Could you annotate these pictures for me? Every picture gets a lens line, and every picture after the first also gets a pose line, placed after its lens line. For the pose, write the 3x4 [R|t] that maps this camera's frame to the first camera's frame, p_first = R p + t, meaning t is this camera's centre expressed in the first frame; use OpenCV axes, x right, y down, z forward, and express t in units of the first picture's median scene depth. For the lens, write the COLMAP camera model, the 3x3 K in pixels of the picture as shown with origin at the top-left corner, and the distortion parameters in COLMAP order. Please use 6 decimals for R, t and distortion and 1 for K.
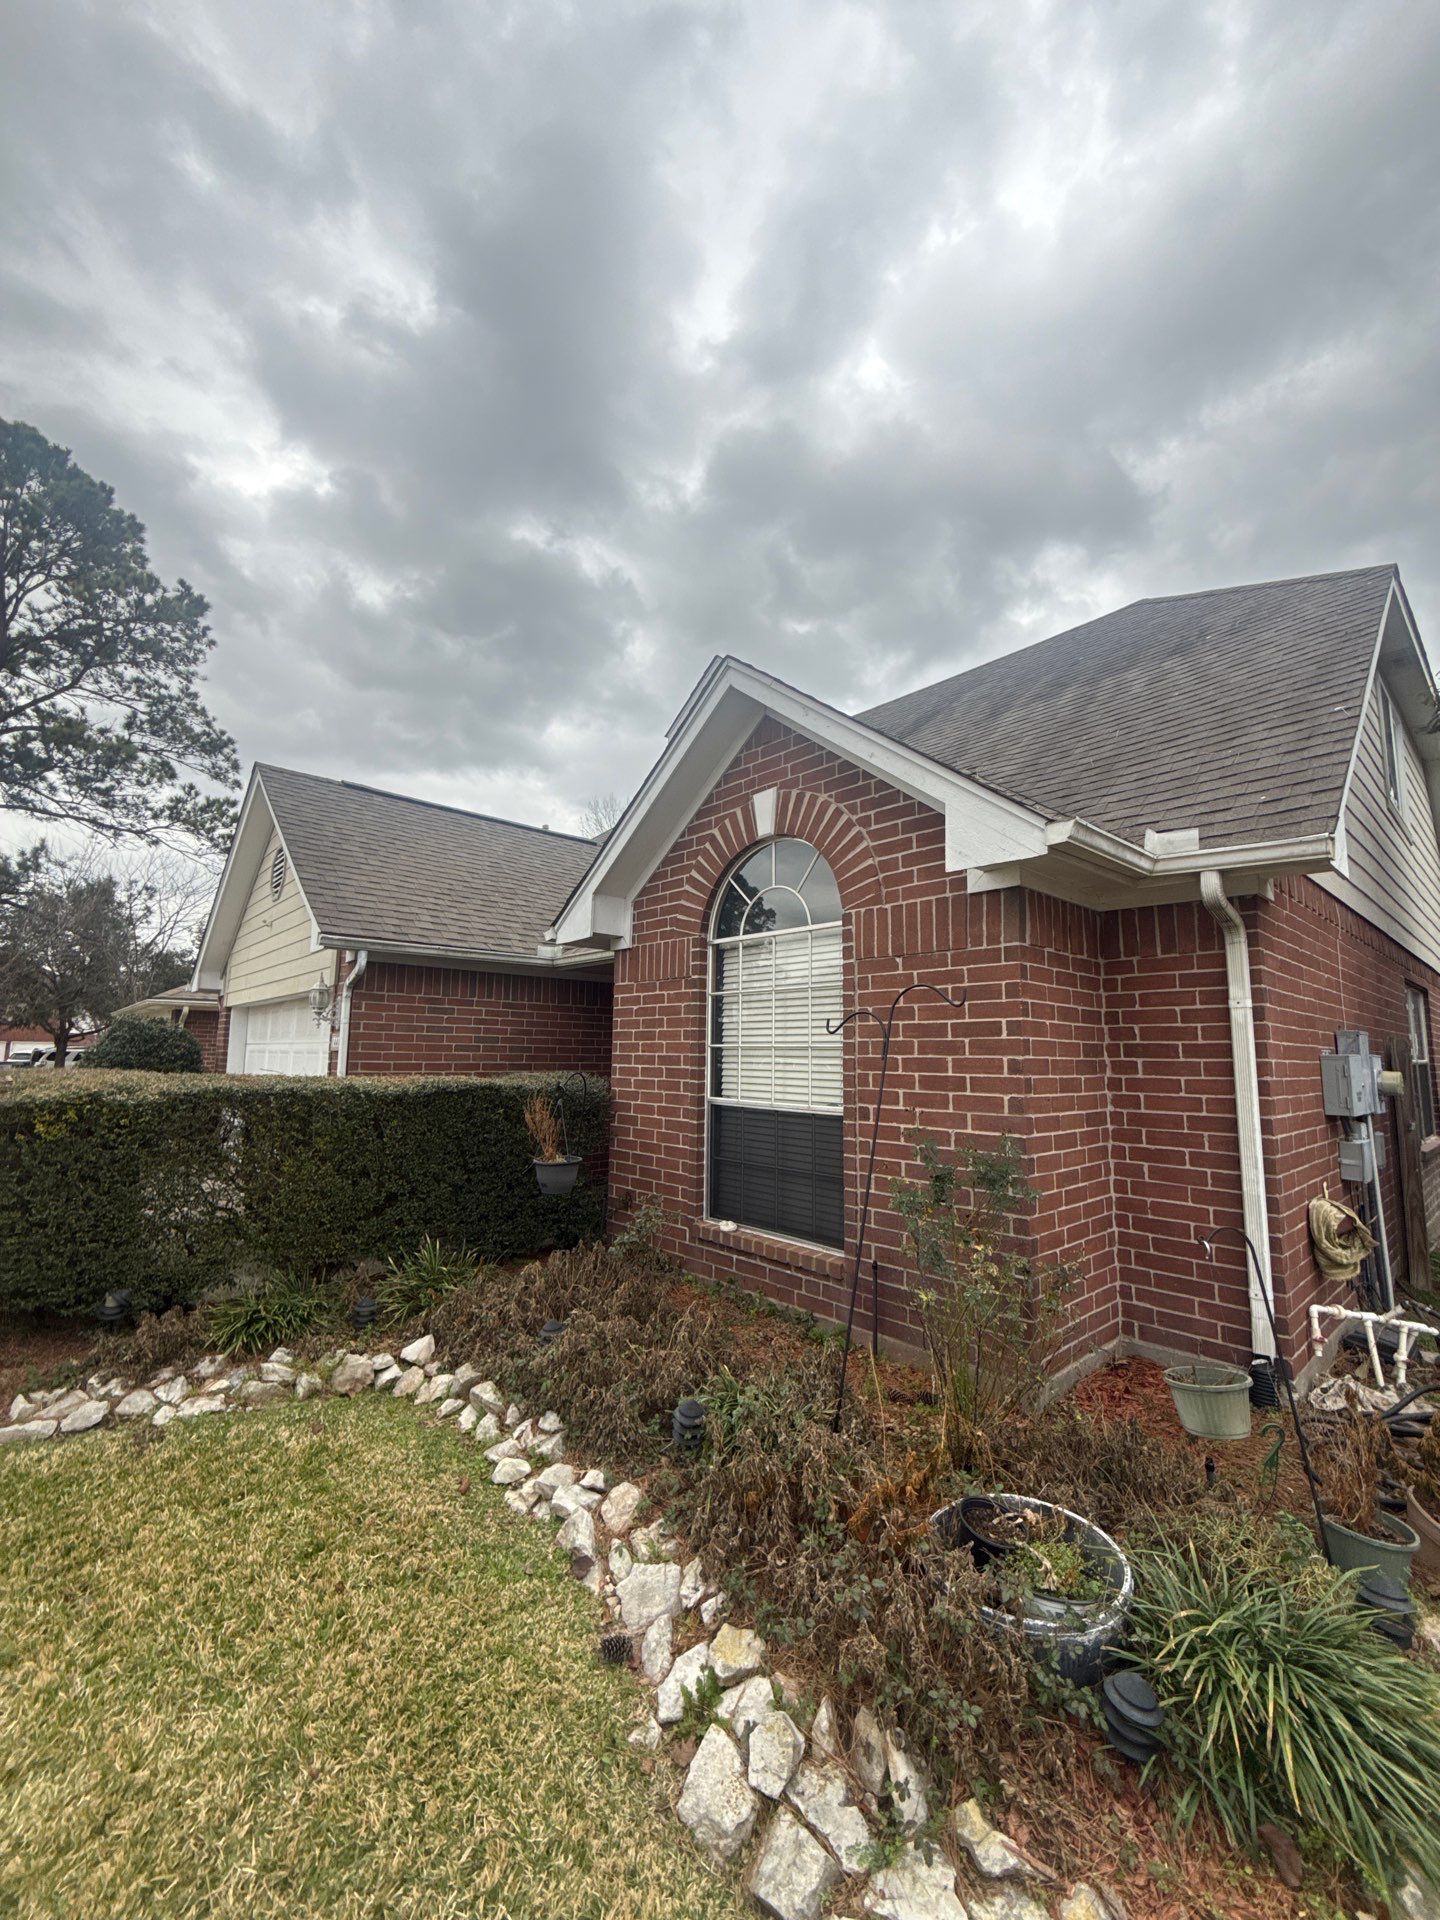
lens RADIAL K [[759.4, 0, 716.7], [0, 759.4, 970.3], [0, 0, 1]] dist [-0.000324, -0.000004]
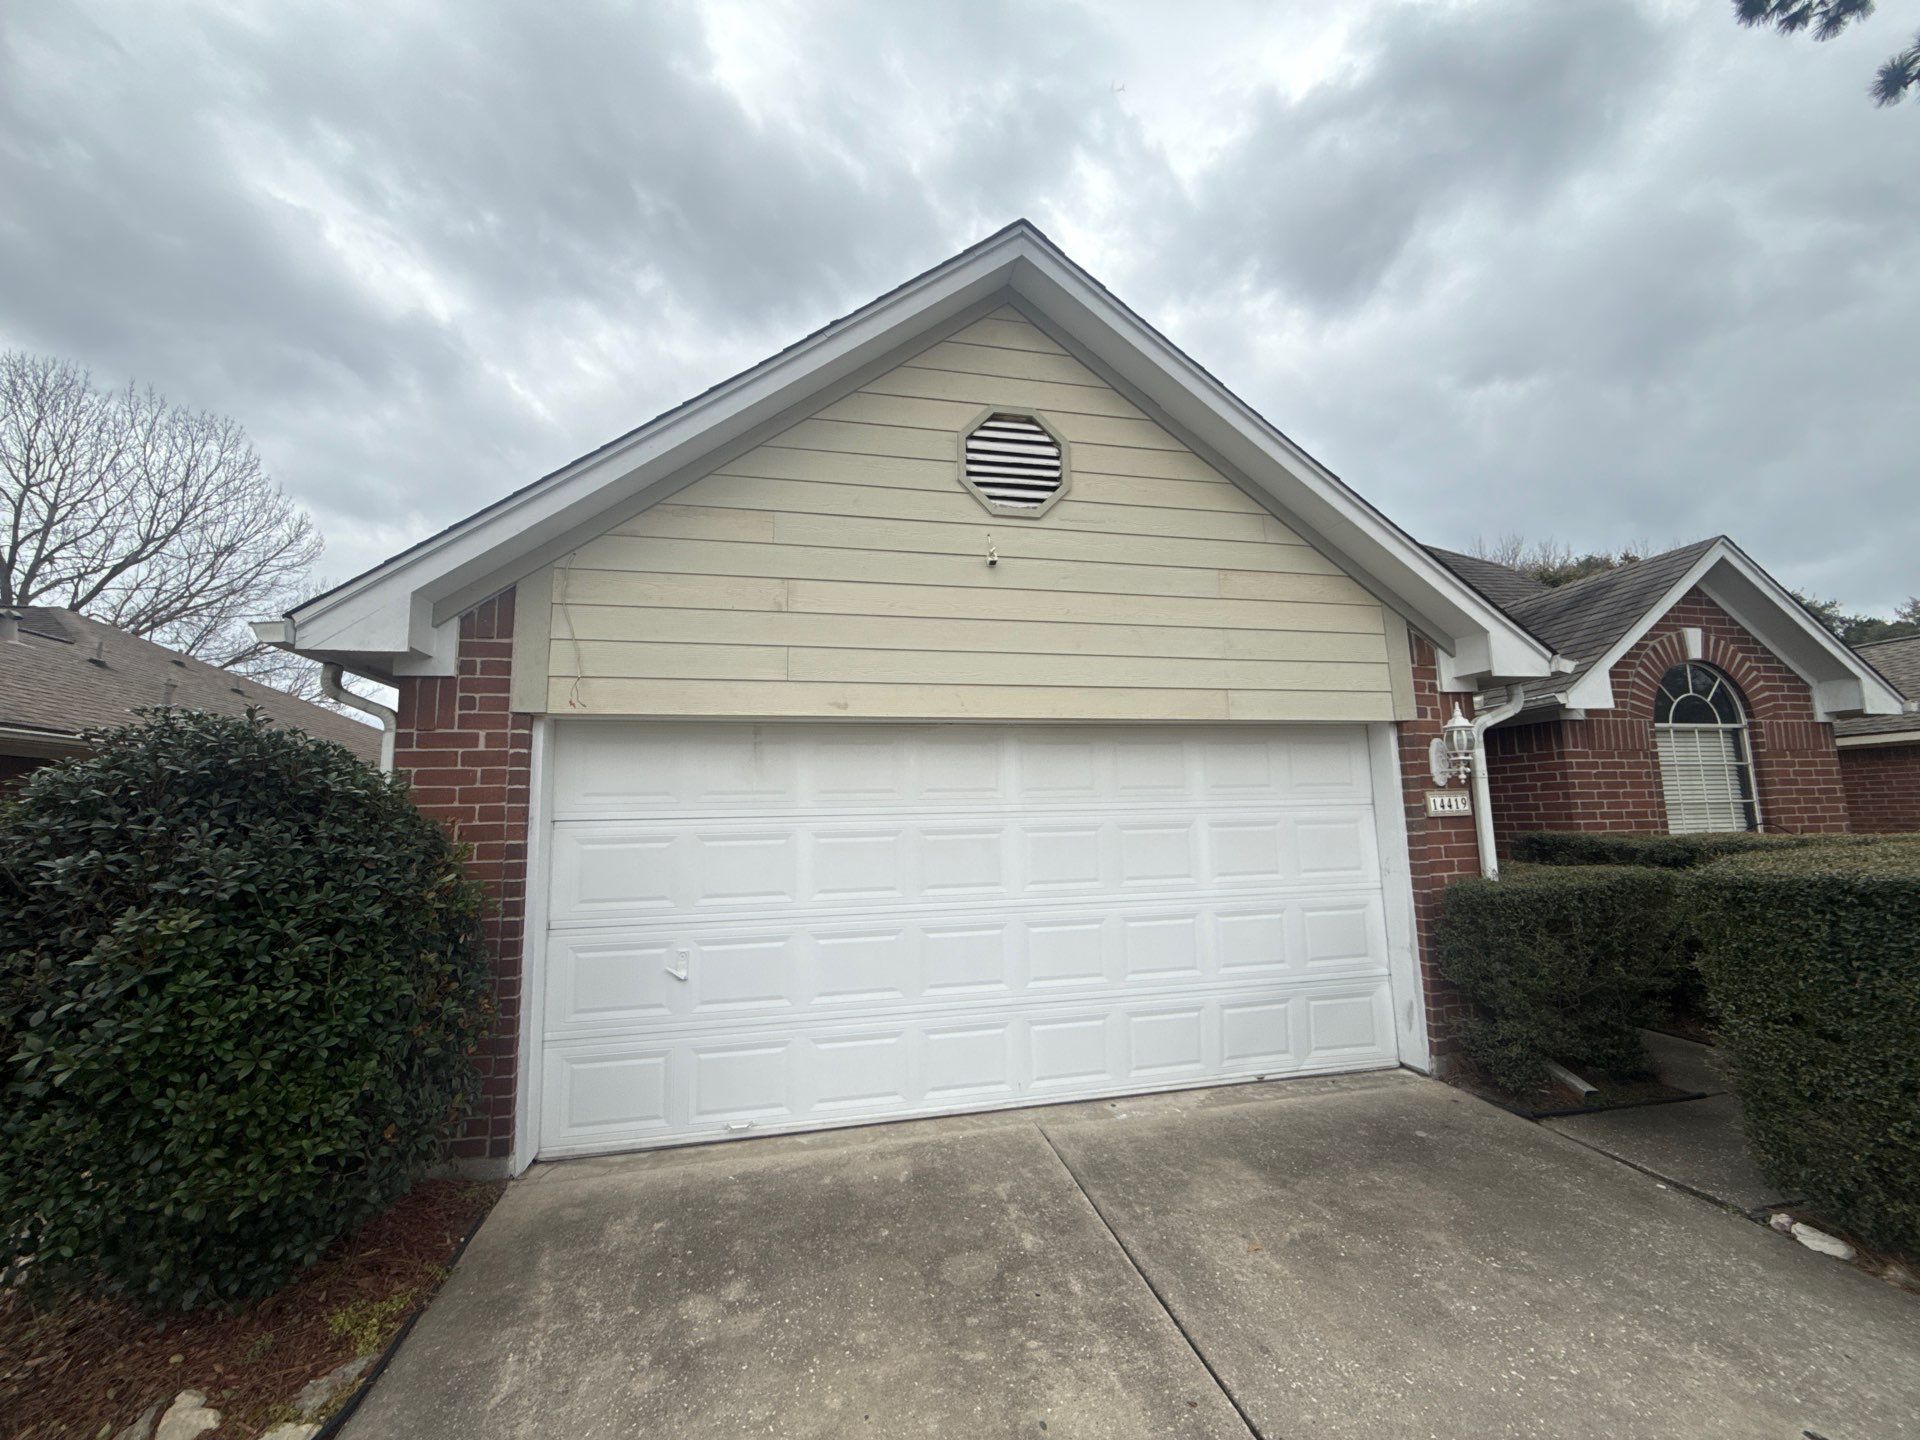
lens RADIAL K [[759.4, 0, 960.7], [0, 759.4, 722.8], [0, 0, 1]] dist [-0.000324, -0.000004]
pose [[0.447924, 0.094117, 0.889104, -1.822050], [-0.059806, 0.995371, -0.075236, 0.139076], [-0.892069, -0.019474, 0.451479, 1.553041]]
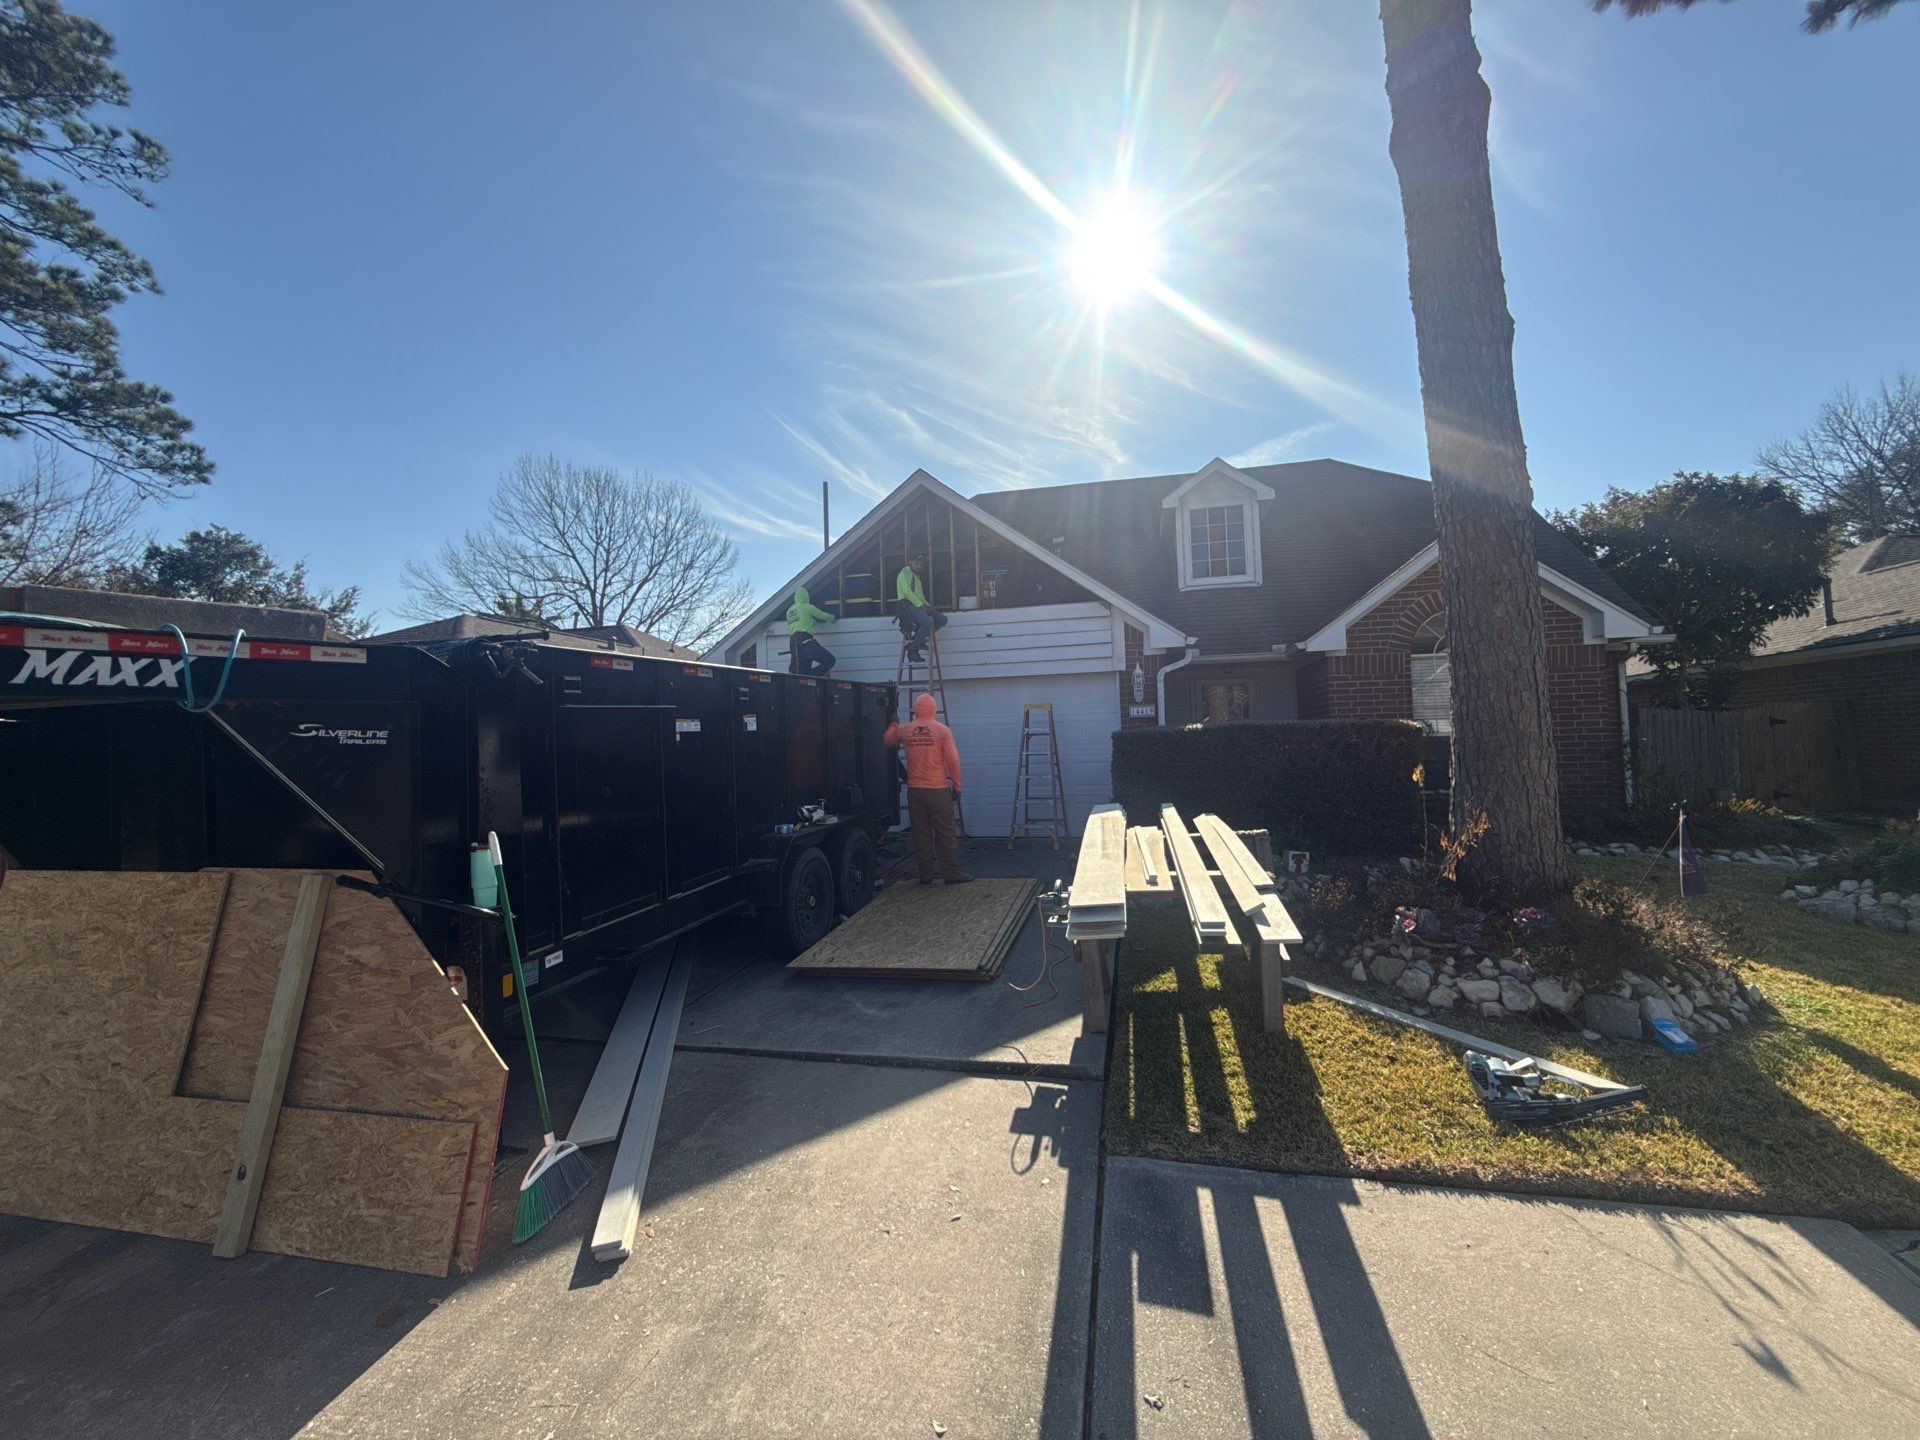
lens RADIAL K [[759.4, 0, 960.7], [0, 759.4, 722.8], [0, 0, 1]] dist [-0.000324, -0.000004]
pose [[0.789686, -0.004562, 0.613494, -2.248473], [-0.028750, 0.998599, 0.044432, 0.088012], [-0.612837, -0.052725, 0.788448, 0.164492]]
